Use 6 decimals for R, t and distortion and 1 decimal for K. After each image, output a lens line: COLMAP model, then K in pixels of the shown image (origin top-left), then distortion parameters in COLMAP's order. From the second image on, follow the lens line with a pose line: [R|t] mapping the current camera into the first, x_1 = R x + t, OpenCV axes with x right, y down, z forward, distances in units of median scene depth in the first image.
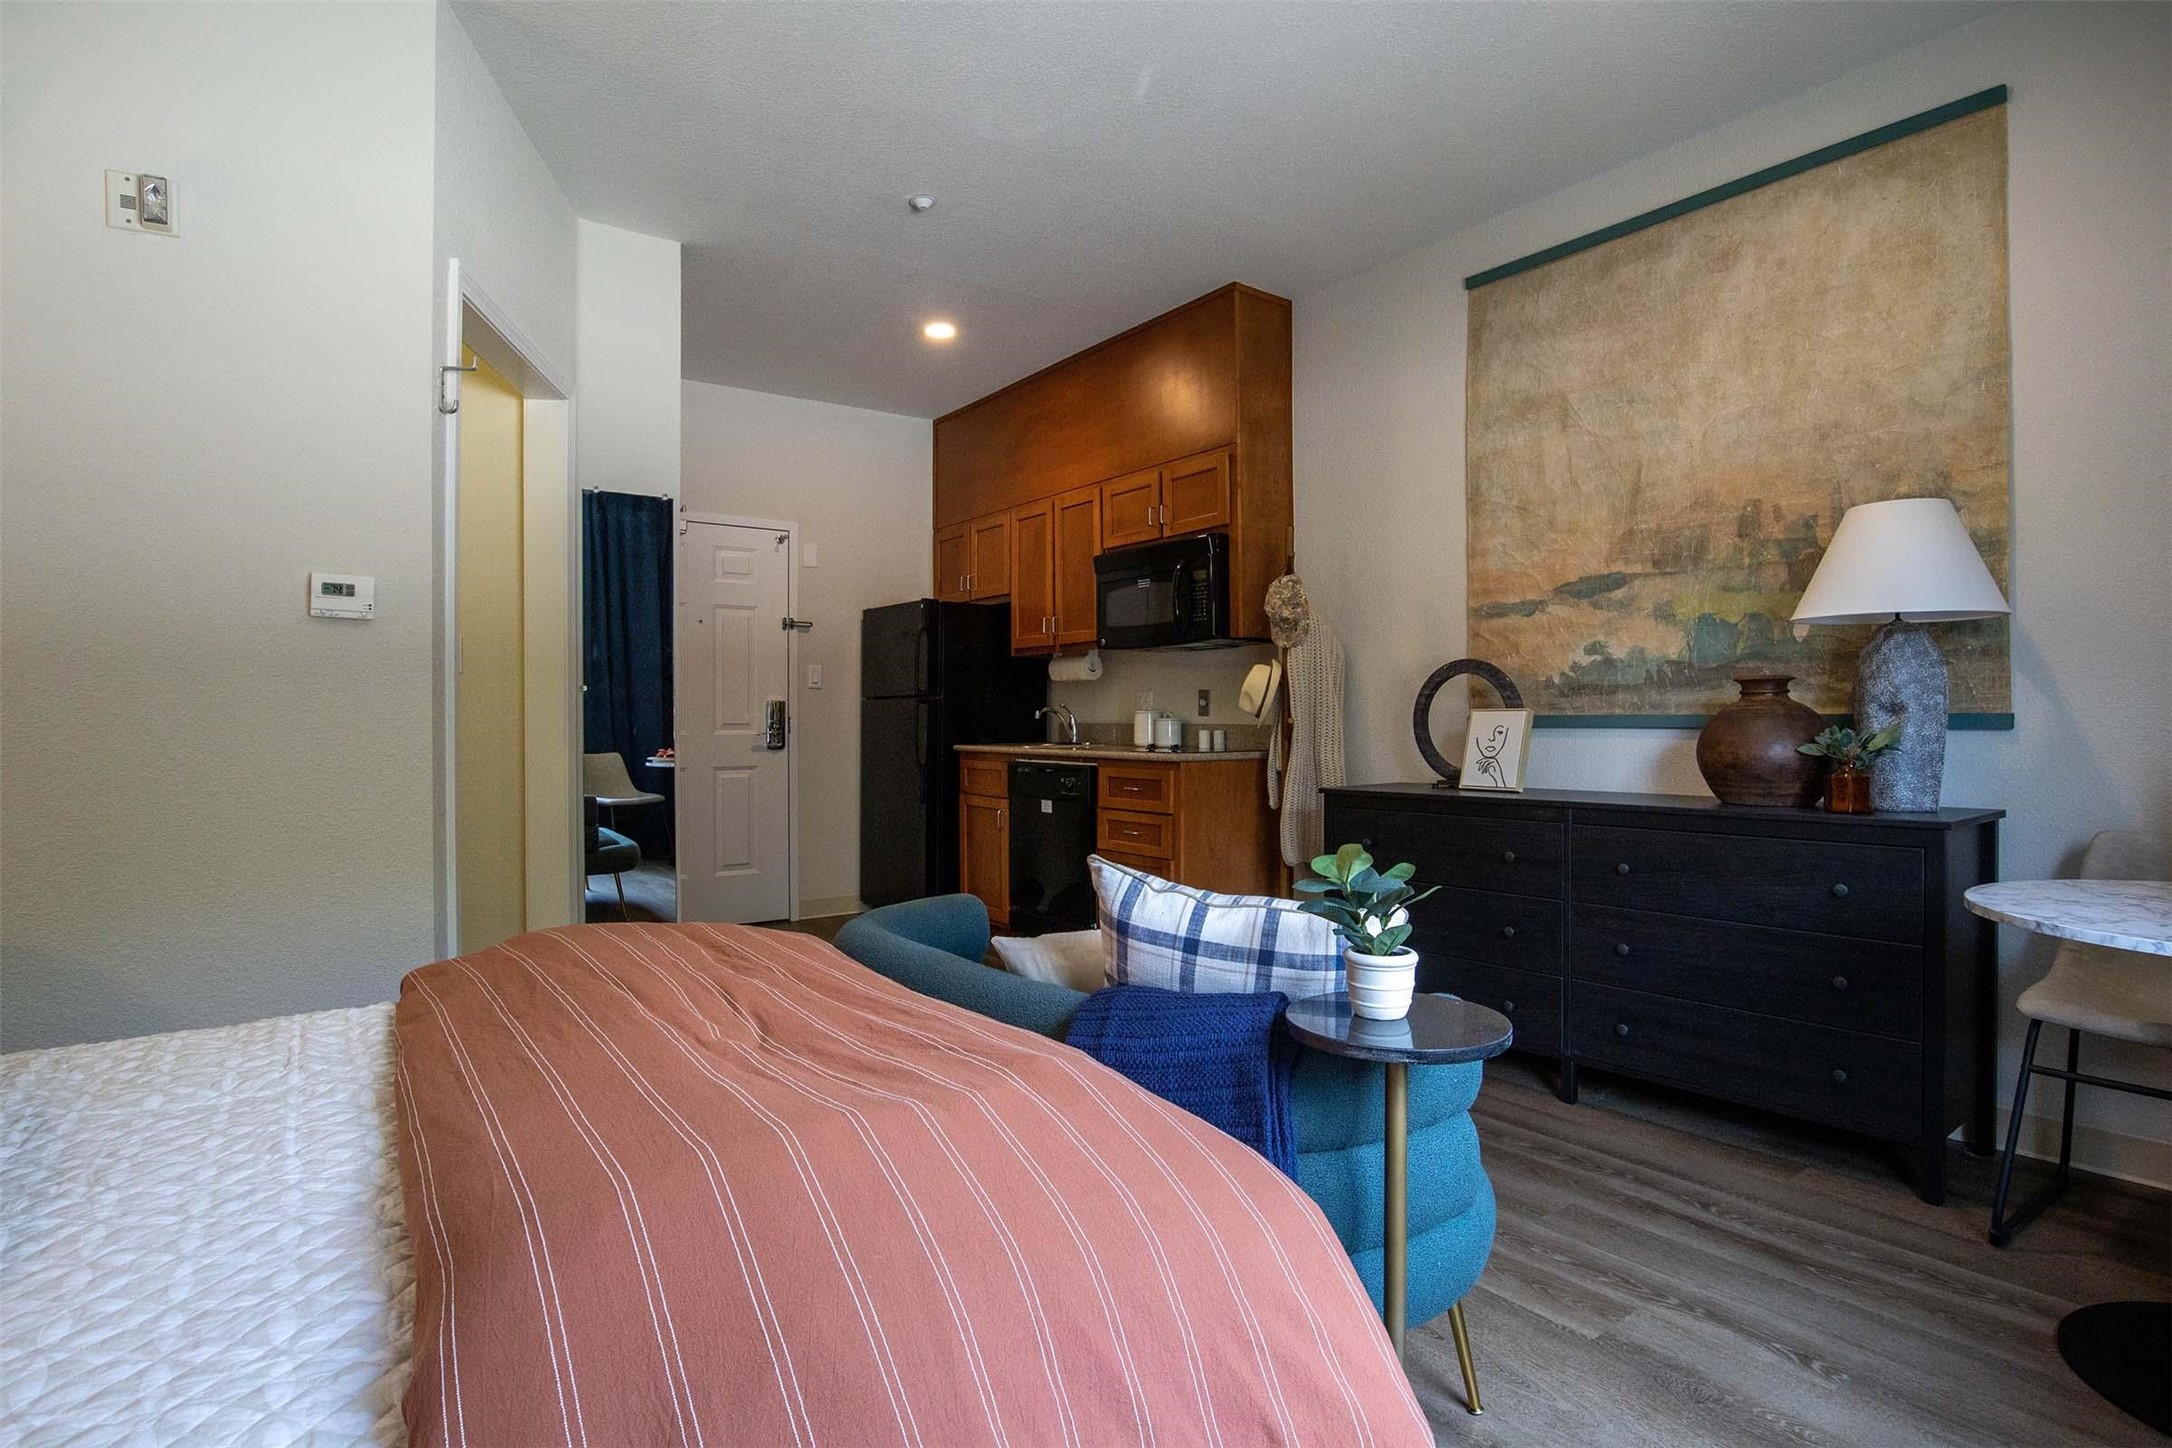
lens RADIAL K [[1098.1, 0, 1093.8], [0, 1098.1, 723.3], [0, 0, 1]] dist [-0.026416, -0.000050]
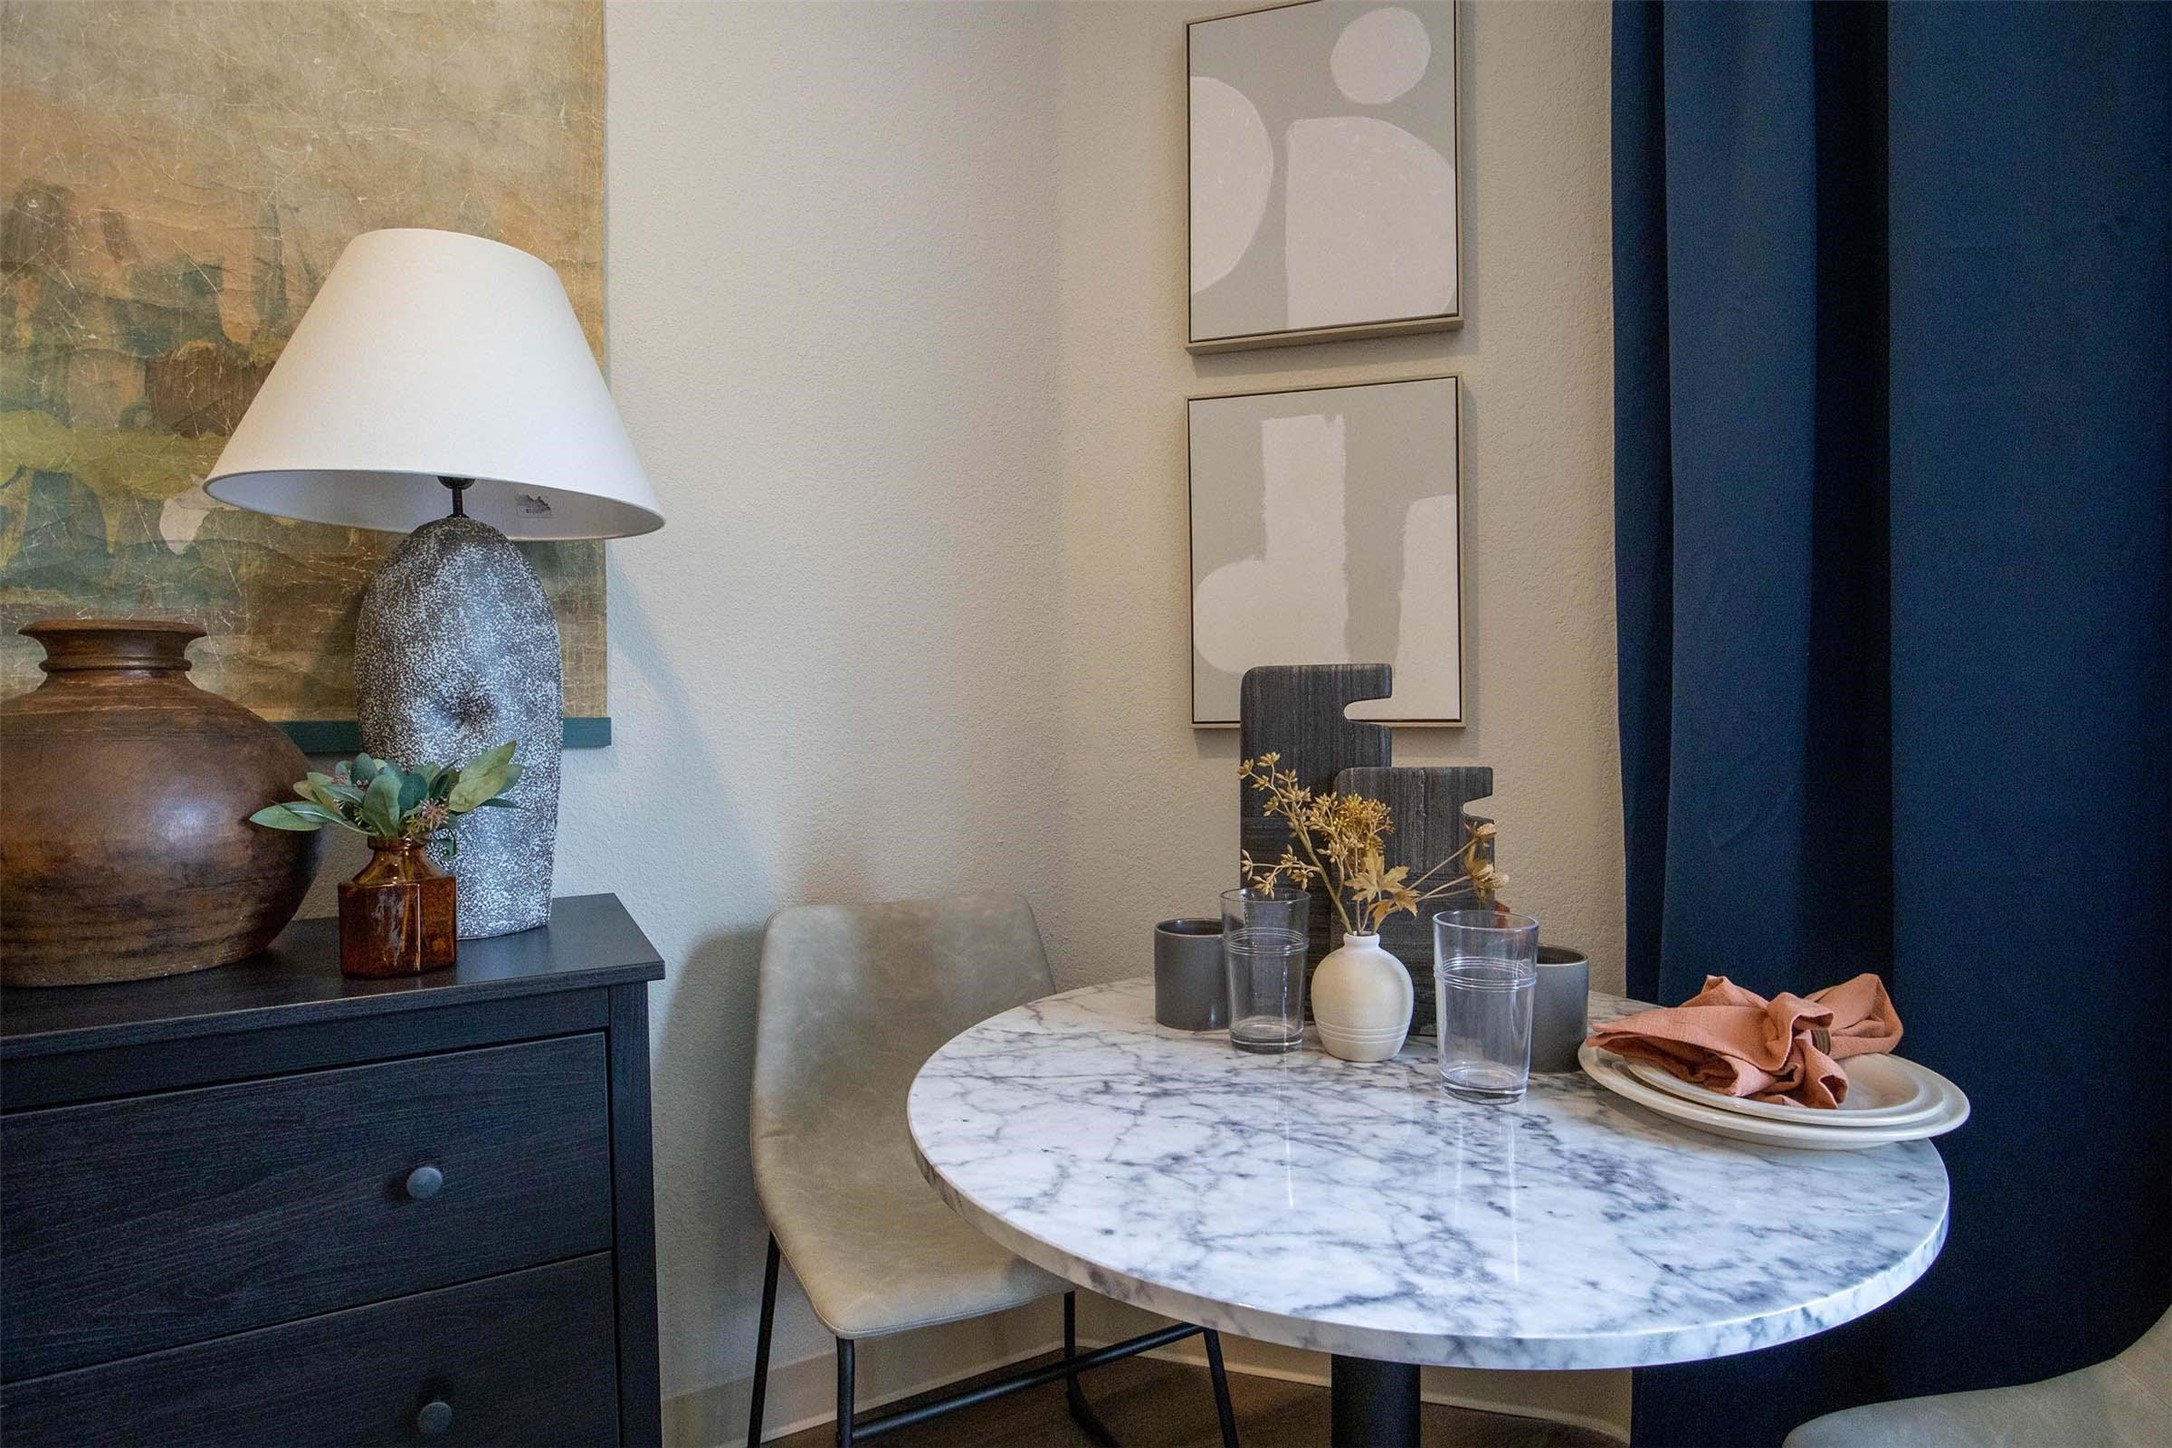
lens RADIAL K [[1098.1, 0, 1093.8], [0, 1098.1, 723.3], [0, 0, 1]] dist [-0.026416, -0.000050]
pose [[0.153563, -0.015019, 0.988025, 0.281594], [0.014930, 0.999806, 0.012878, -0.008387], [-0.988026, 0.012774, 0.153758, 0.568639]]
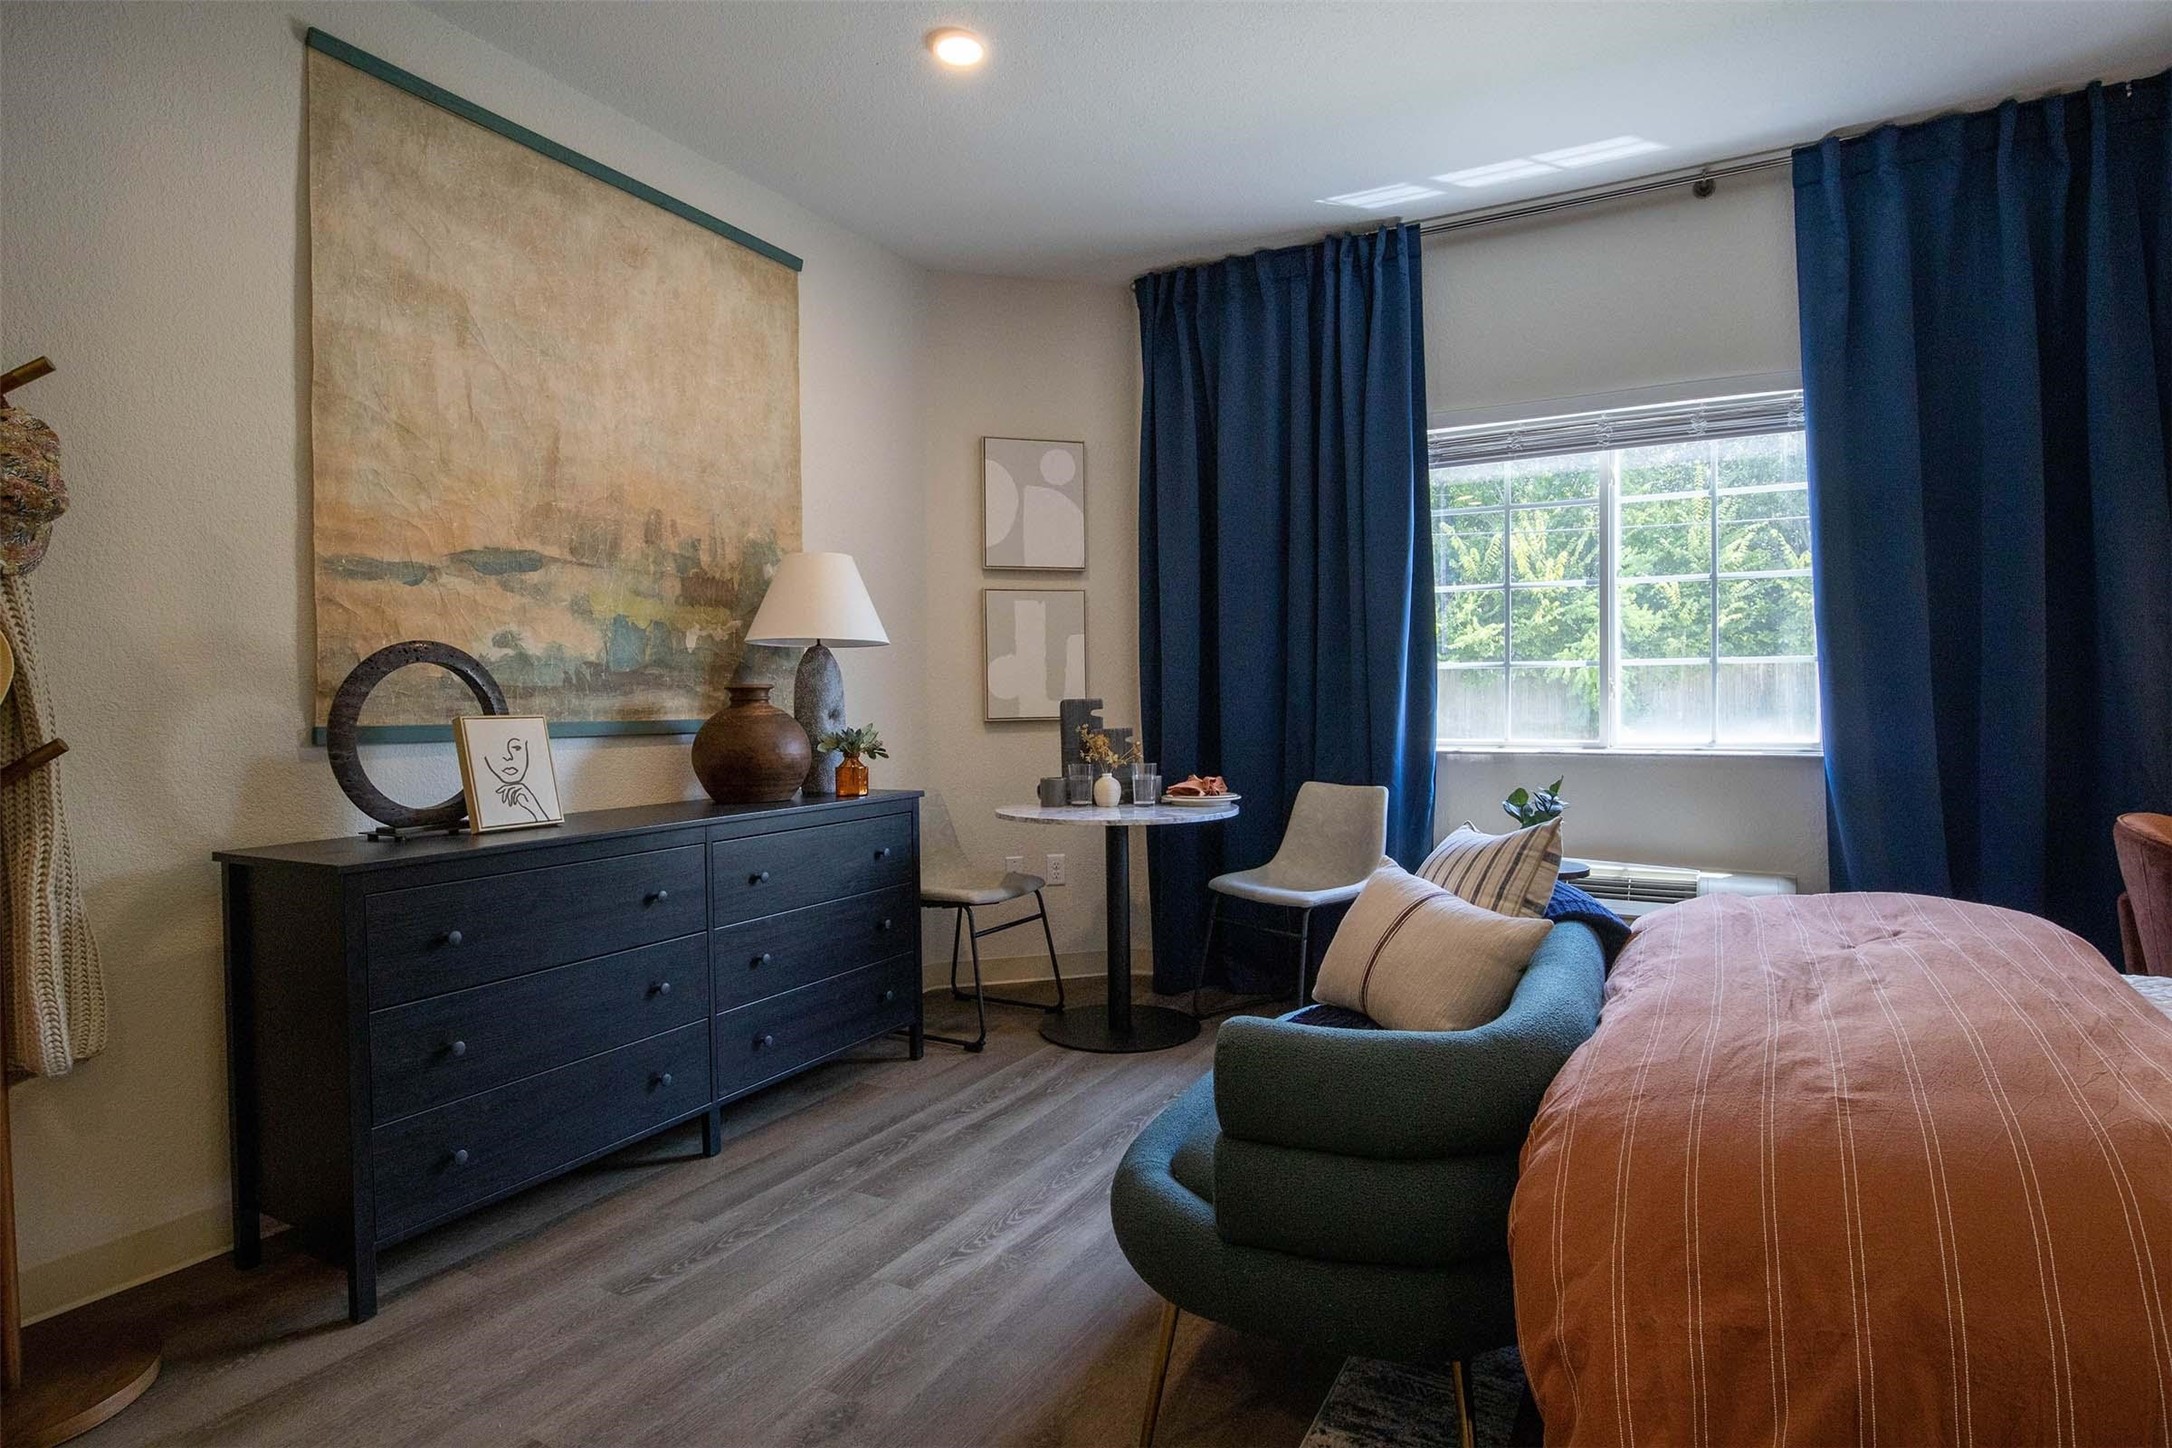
lens RADIAL K [[1098.1, 0, 1093.8], [0, 1098.1, 723.3], [0, 0, 1]] dist [-0.026416, -0.000050]
pose [[-0.400728, -0.005134, 0.916183, -0.498879], [0.018783, 0.999728, 0.013817, -0.012013], [-0.916005, 0.022745, -0.400522, 1.046469]]
